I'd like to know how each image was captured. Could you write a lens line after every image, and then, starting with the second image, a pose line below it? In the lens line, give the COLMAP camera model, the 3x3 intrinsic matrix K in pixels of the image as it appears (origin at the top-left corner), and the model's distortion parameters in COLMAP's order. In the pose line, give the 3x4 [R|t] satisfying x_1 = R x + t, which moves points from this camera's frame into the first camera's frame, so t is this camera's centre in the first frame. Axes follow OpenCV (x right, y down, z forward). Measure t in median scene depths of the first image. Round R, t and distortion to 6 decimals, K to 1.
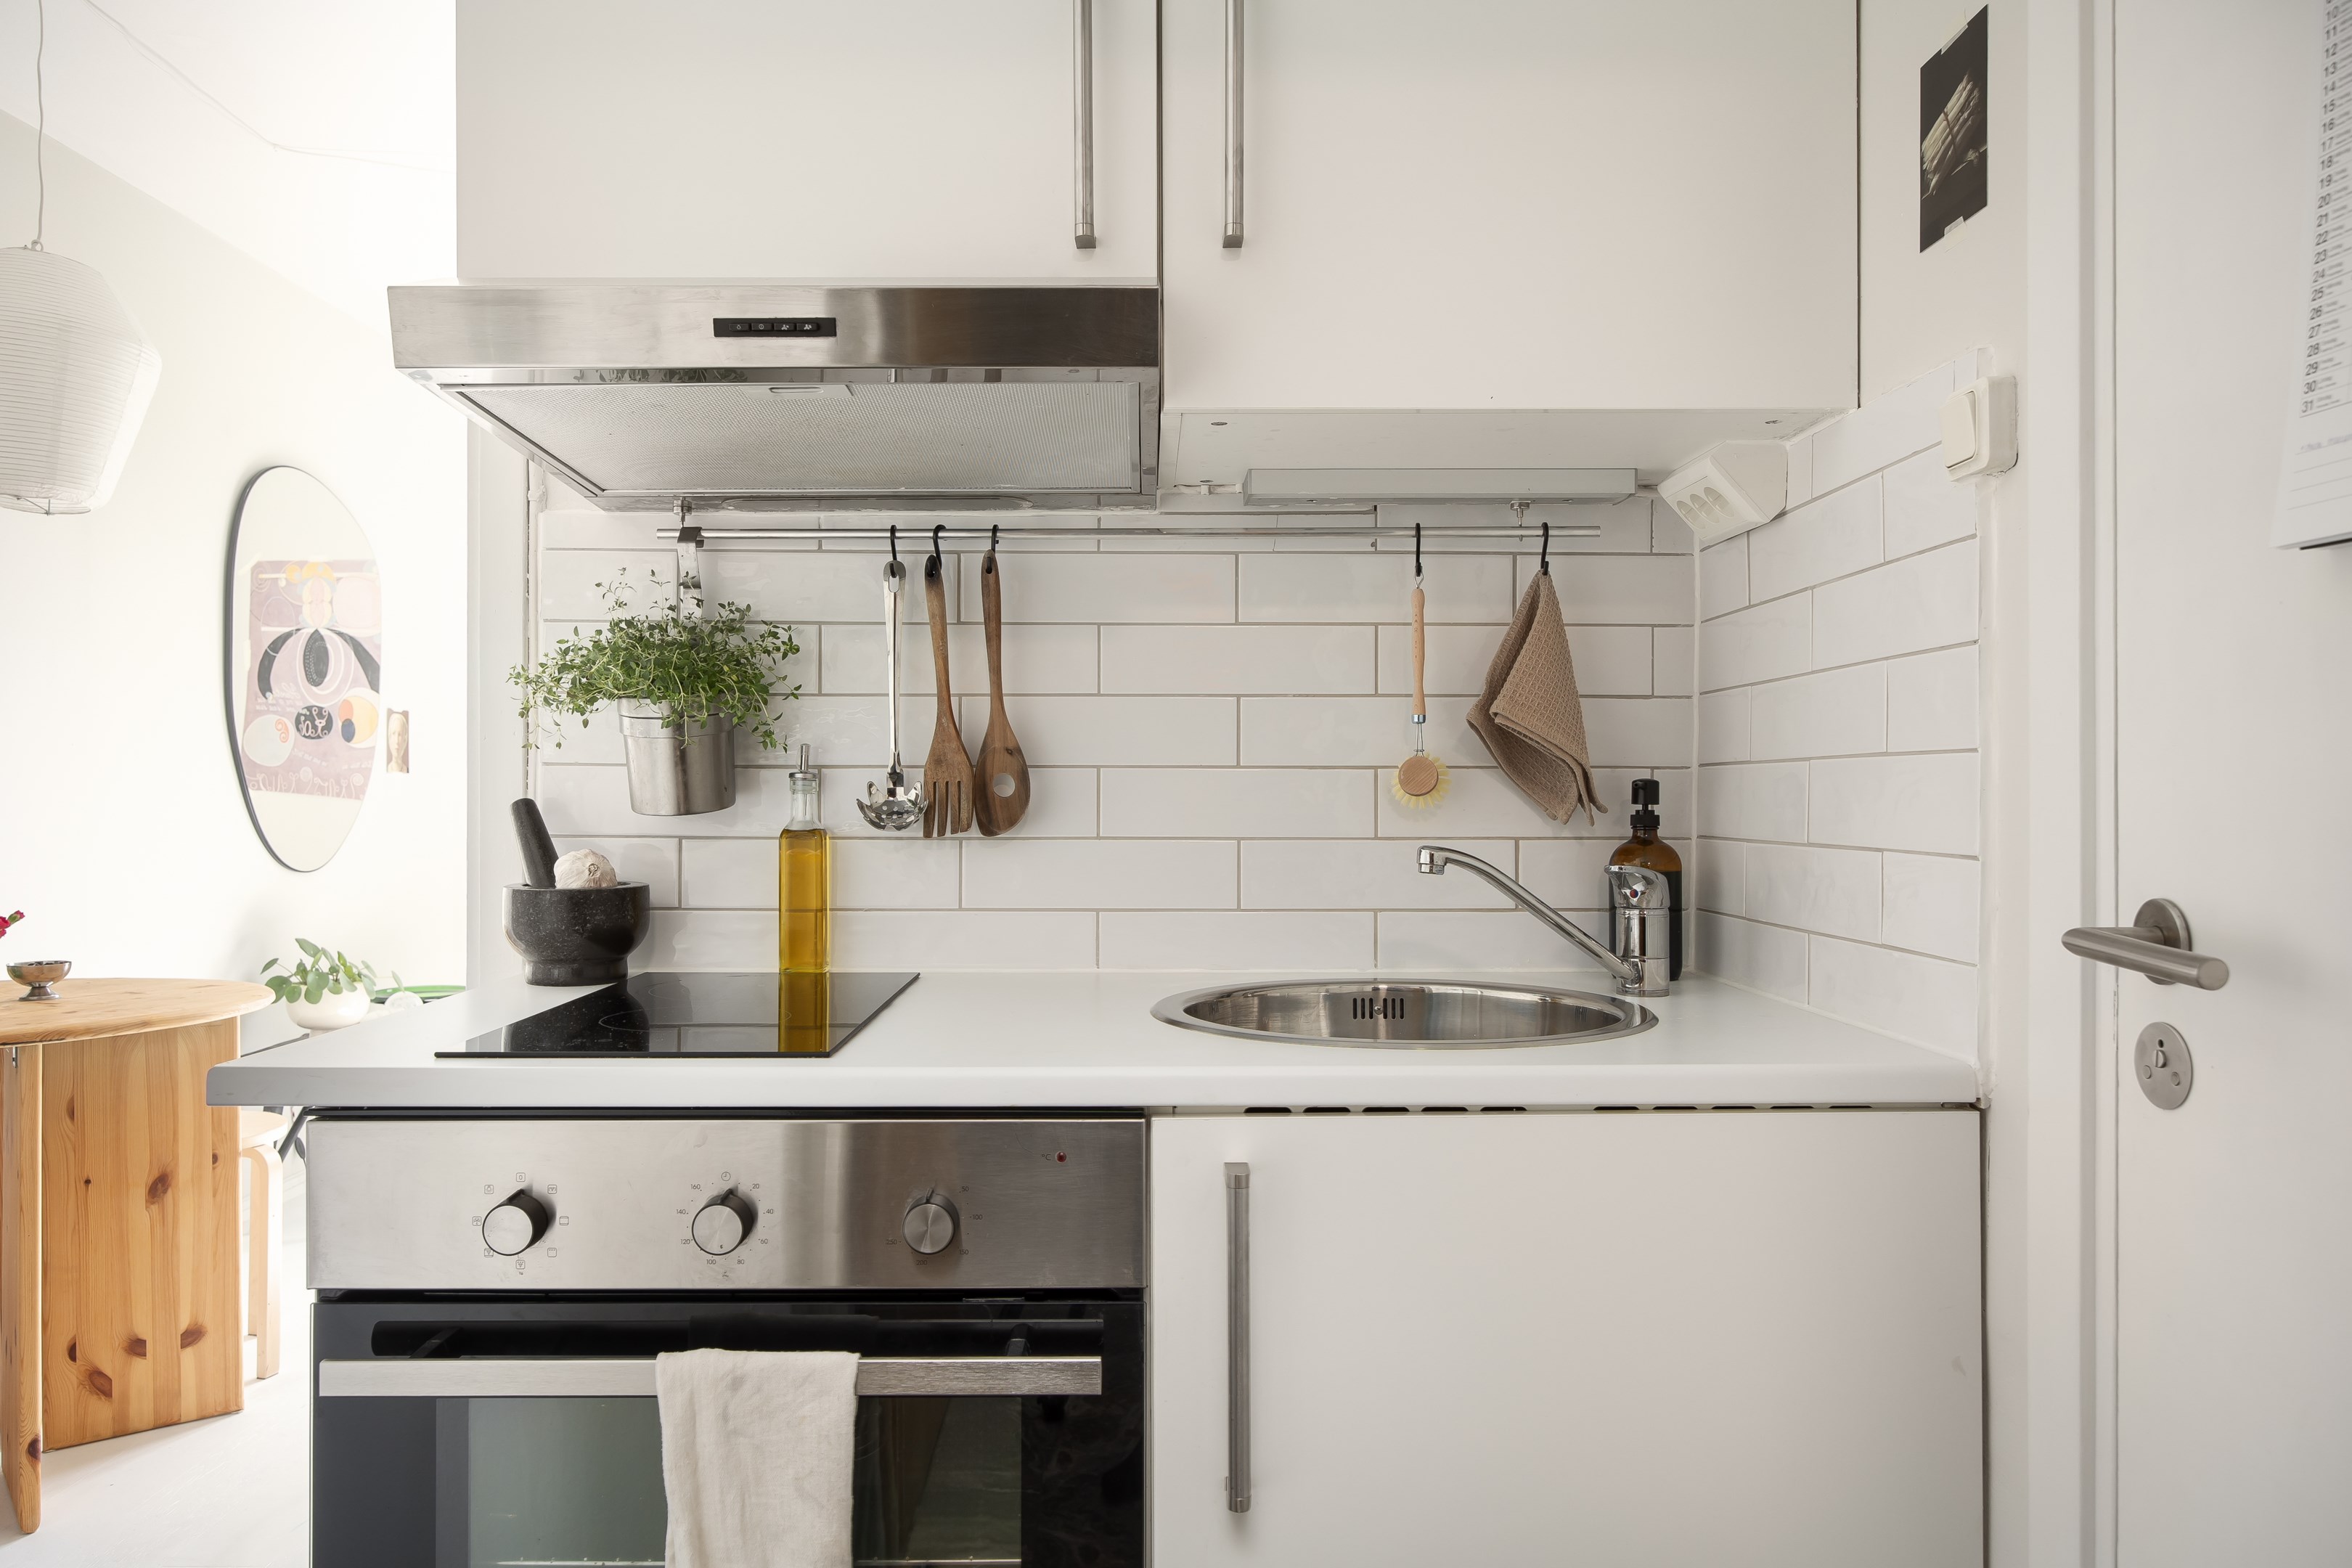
lens RADIAL K [[1677.0, 0, 1182.3], [0, 1677.0, 792.1], [0, 0, 1]] dist [-0.009901, 0.000621]
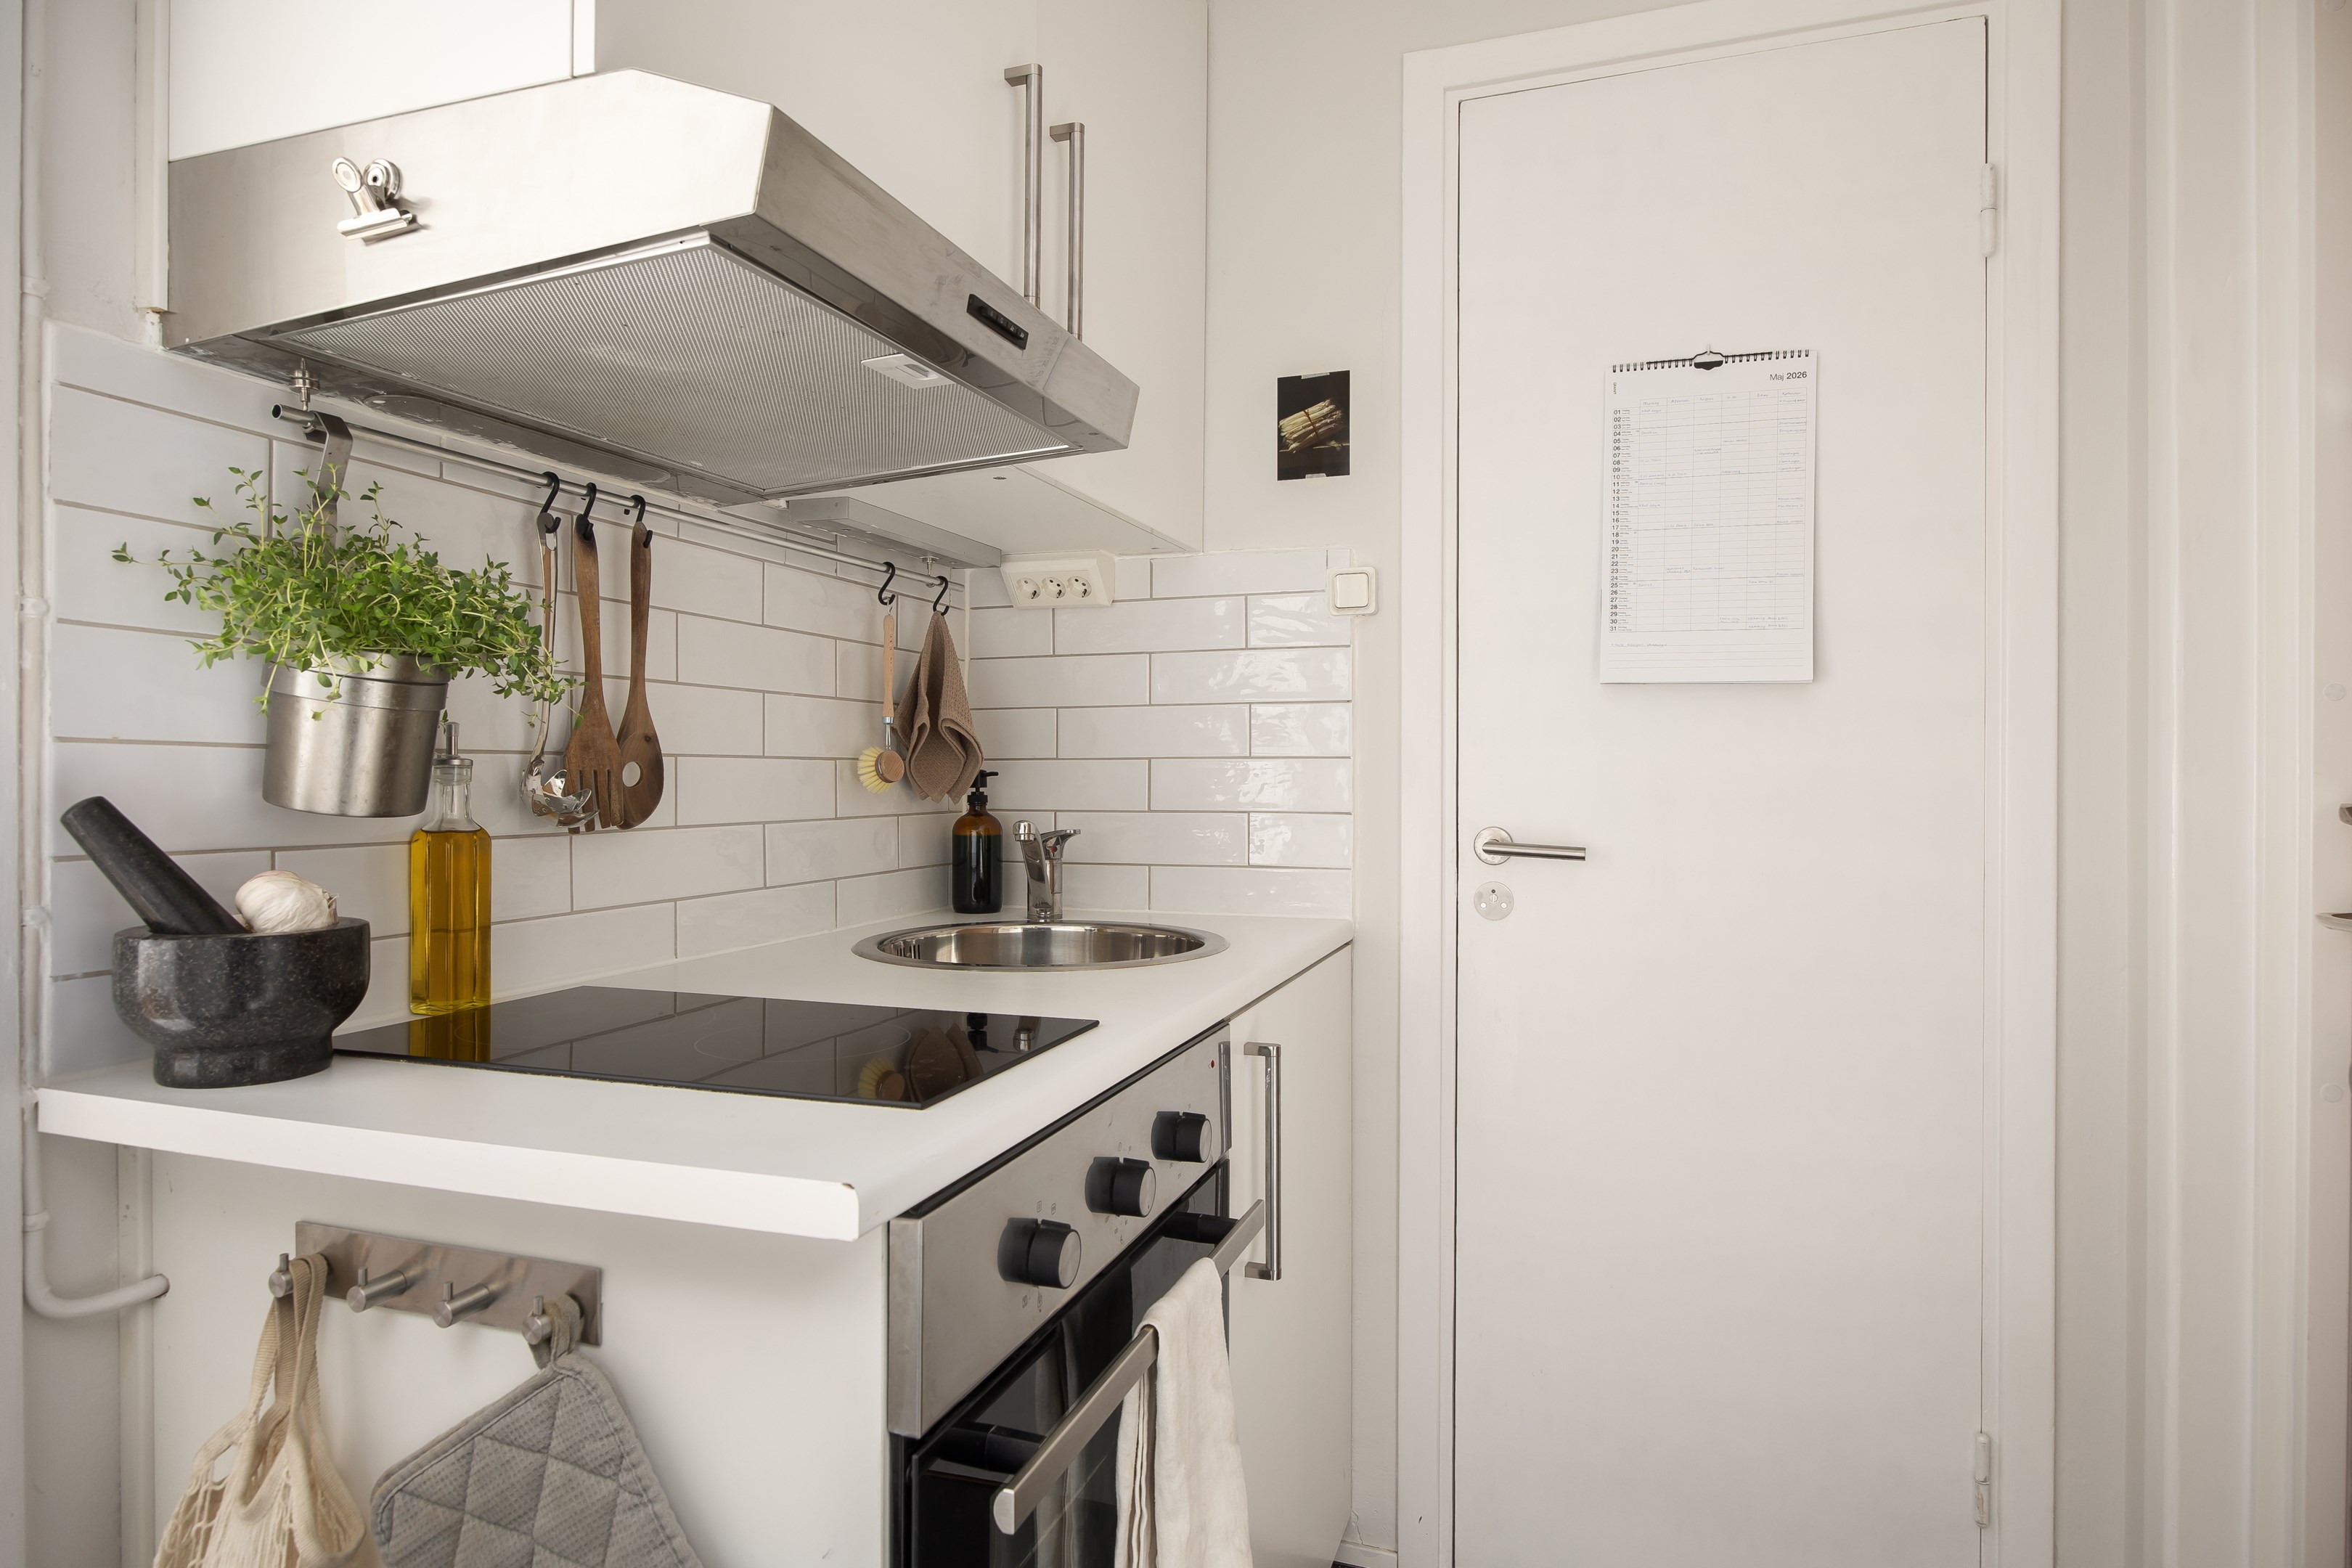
lens RADIAL K [[1317.9, 0, 1172.1], [0, 1317.9, 792.7], [0, 0, 1]] dist [-0.007182, -0.004556]
pose [[0.331295, -0.014163, 0.943421, -0.703592], [-0.002063, 0.999874, 0.015736, -0.006001], [-0.943525, -0.007160, 0.331224, 0.473118]]
